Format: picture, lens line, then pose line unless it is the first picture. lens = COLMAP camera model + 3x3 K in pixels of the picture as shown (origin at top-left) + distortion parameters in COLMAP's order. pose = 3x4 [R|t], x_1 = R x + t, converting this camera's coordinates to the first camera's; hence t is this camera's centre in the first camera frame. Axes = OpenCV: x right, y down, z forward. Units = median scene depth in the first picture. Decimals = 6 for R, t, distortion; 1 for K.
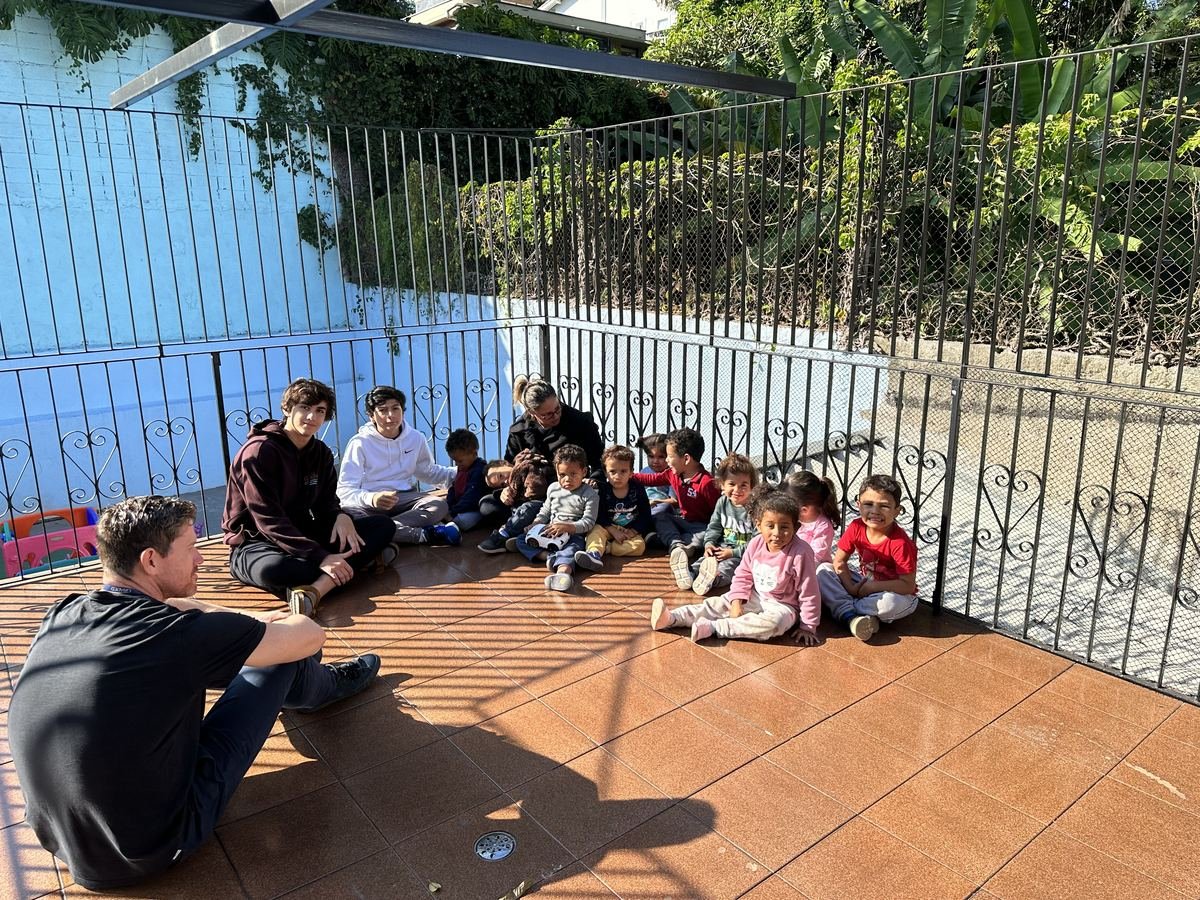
lens RADIAL K [[858.7, 0, 600.0], [0, 858.7, 450.0], [0, 0, 1]] dist [0.006256, 0.002501]
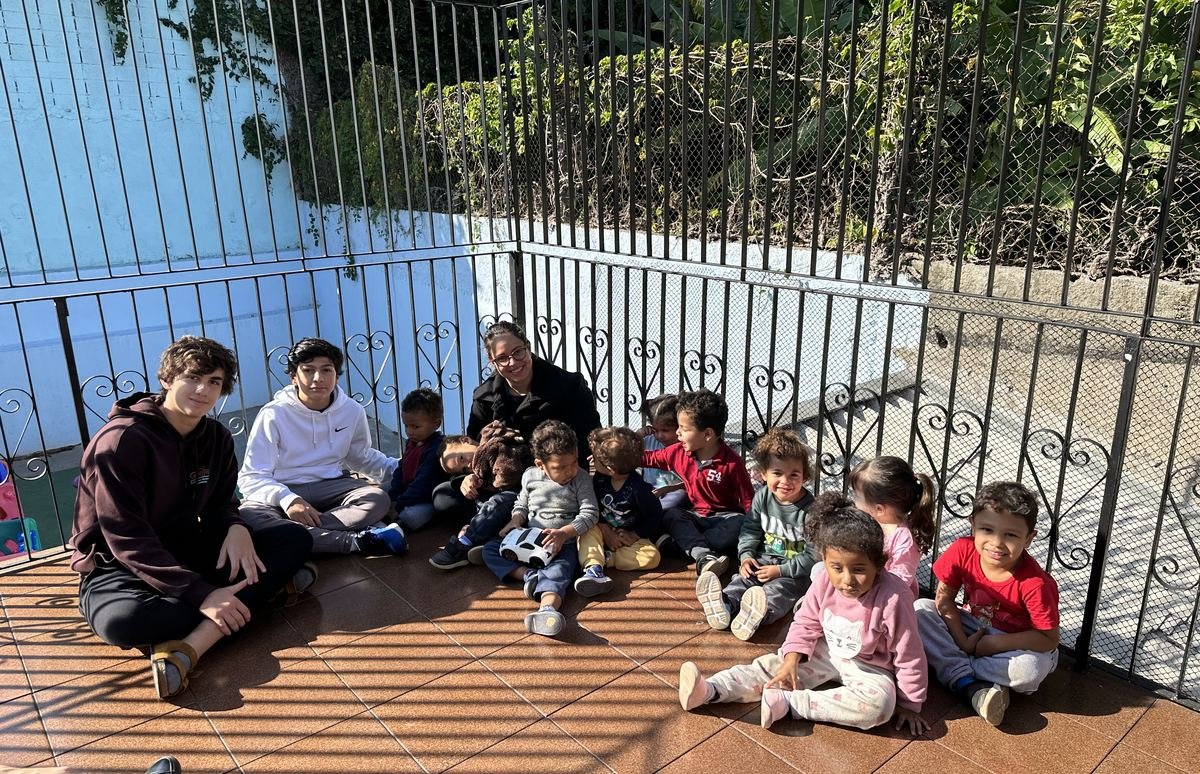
lens RADIAL K [[852.5, 0, 598.1], [0, 852.5, 404.3], [0, 0, 1]] dist [-0.002016, -0.005783]
pose [[0.999545, -0.013284, 0.027068, -0.014727], [0.012086, 0.998960, 0.043968, -0.045844], [-0.027624, -0.043621, 0.998666, 0.246809]]
